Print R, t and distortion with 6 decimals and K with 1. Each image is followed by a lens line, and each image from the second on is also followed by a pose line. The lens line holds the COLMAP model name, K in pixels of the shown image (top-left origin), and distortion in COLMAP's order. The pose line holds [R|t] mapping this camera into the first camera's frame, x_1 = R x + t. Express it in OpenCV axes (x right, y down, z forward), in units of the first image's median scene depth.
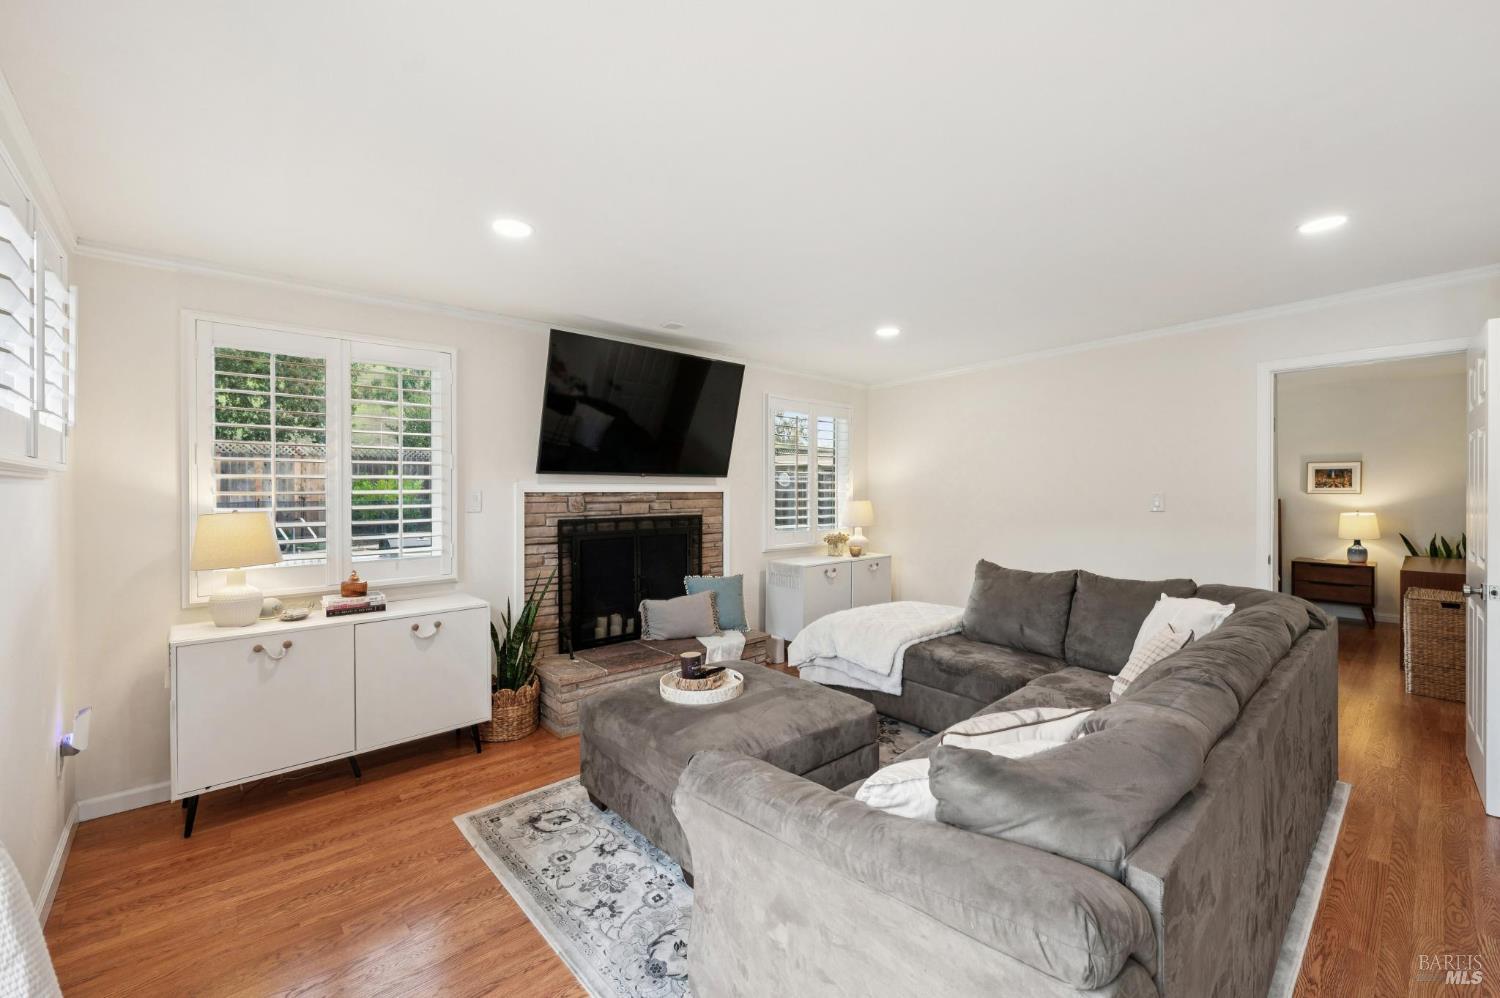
lens RADIAL K [[613.0, 0, 748.8], [0, 613.0, 494.2], [0, 0, 1]] dist [0.001085, -0.000017]
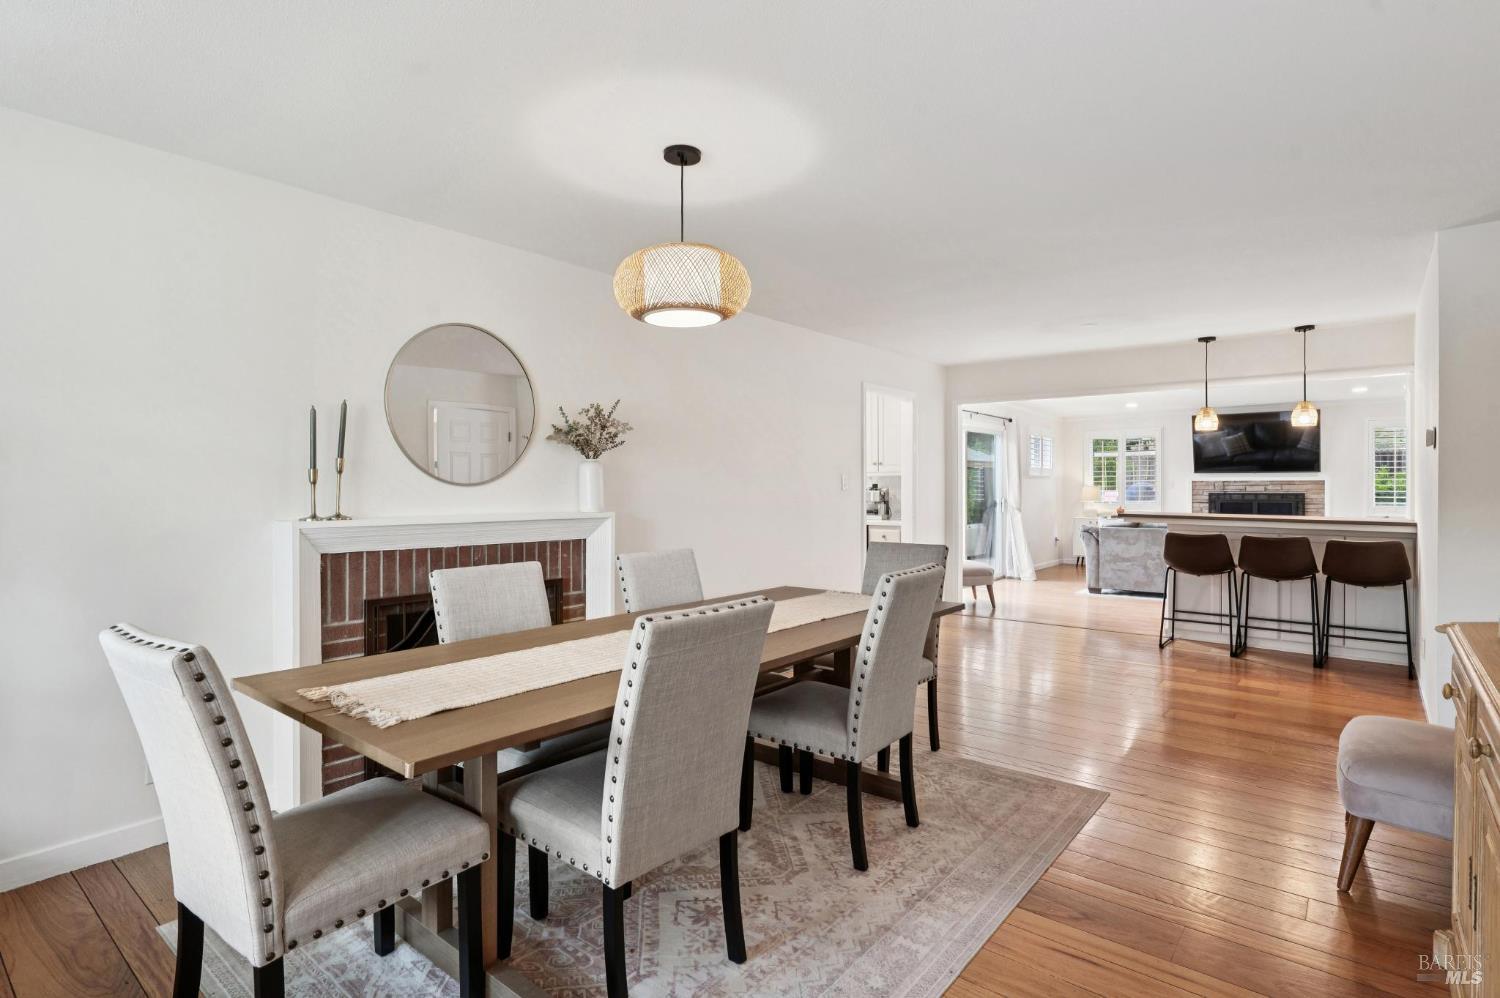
lens RADIAL K [[744.7, 0, 752.4], [0, 744.7, 490.0], [0, 0, 1]] dist [0.000369, -0.001194]
pose [[0.156181, 0.006377, -0.987708, 2.034440], [-0.006364, 0.999965, 0.005450, 0.024750], [0.987708, 0.005434, 0.156216, -1.056395]]
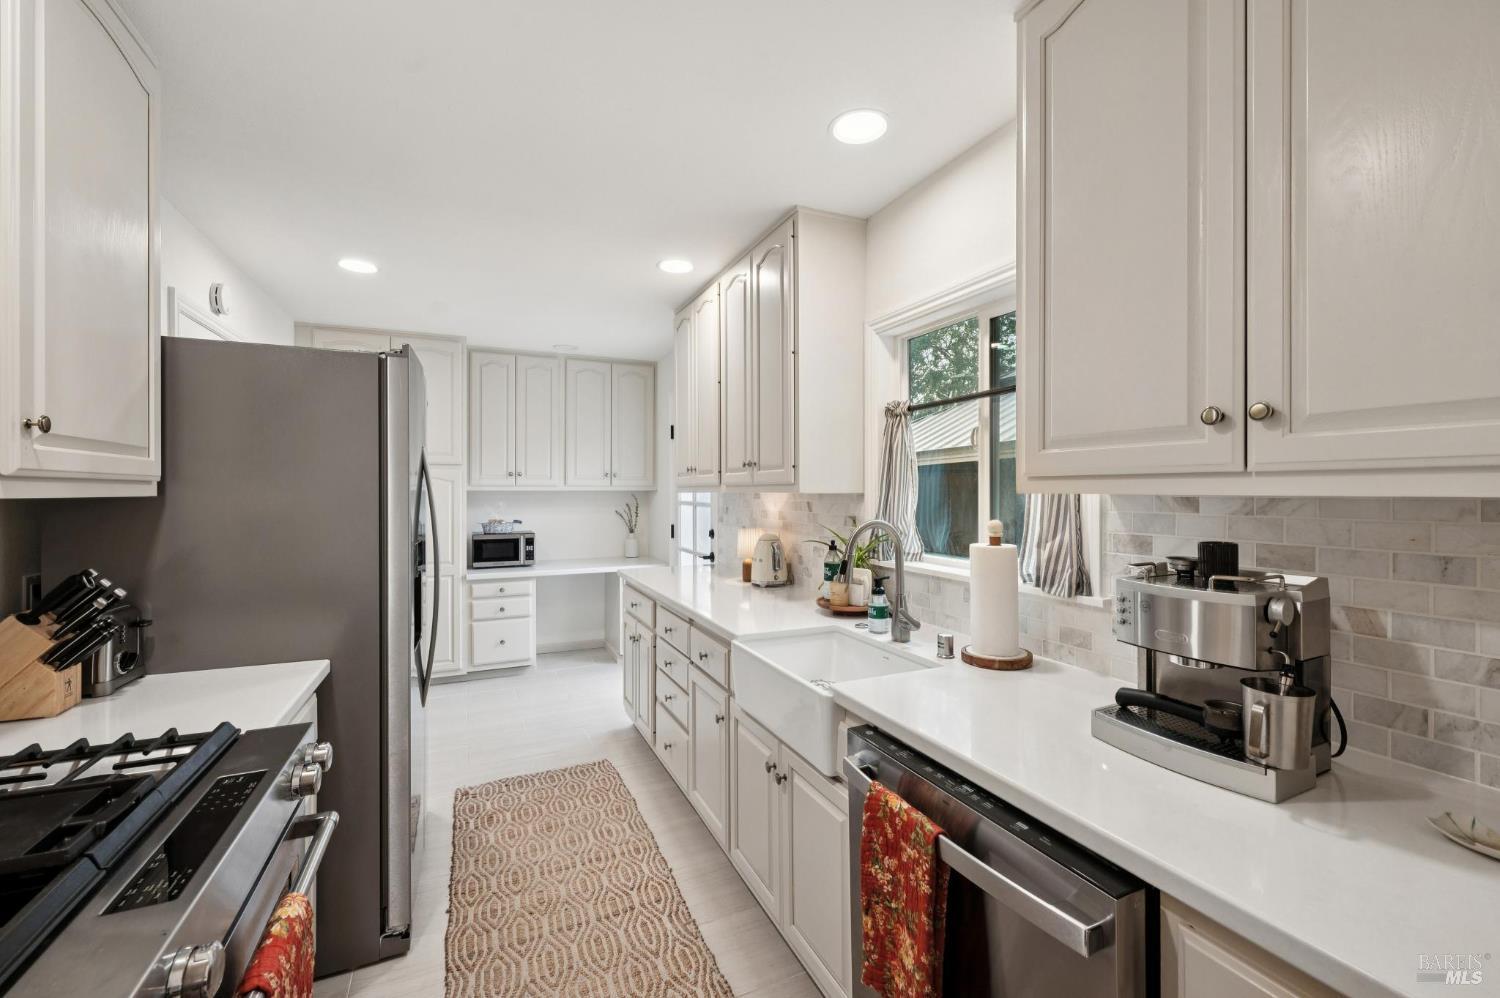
lens RADIAL K [[640.0, 0, 750.1], [0, 640.0, 490.7], [0, 0, 1]] dist [-0.000754, 0.000517]
pose [[-0.295689, 0.003459, -0.955278, 0.597908], [-0.002973, 0.999985, 0.004541, -0.004226], [0.955280, 0.004183, -0.295674, -0.583739]]
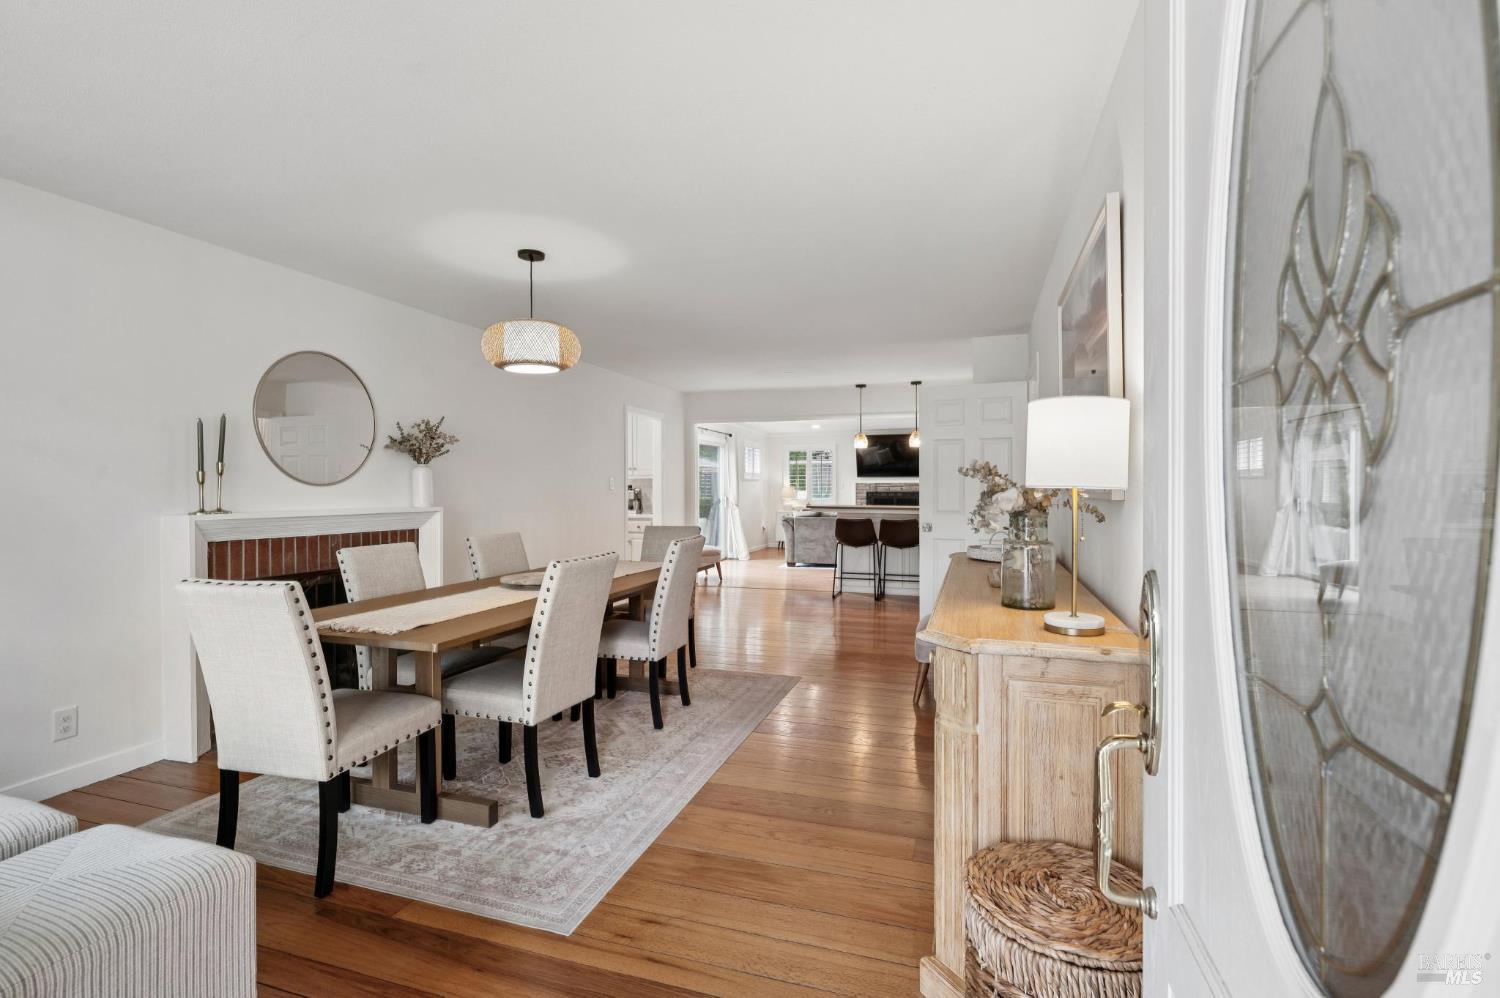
lens RADIAL K [[680.3, 0, 747.9], [0, 680.3, 490.4], [0, 0, 1]] dist [0.001470, -0.000206]
pose [[0.501862, 0.004112, -0.864938, 2.245919], [-0.004508, 0.999988, 0.002139, 0.028221], [0.864936, 0.002826, 0.501875, -1.201350]]
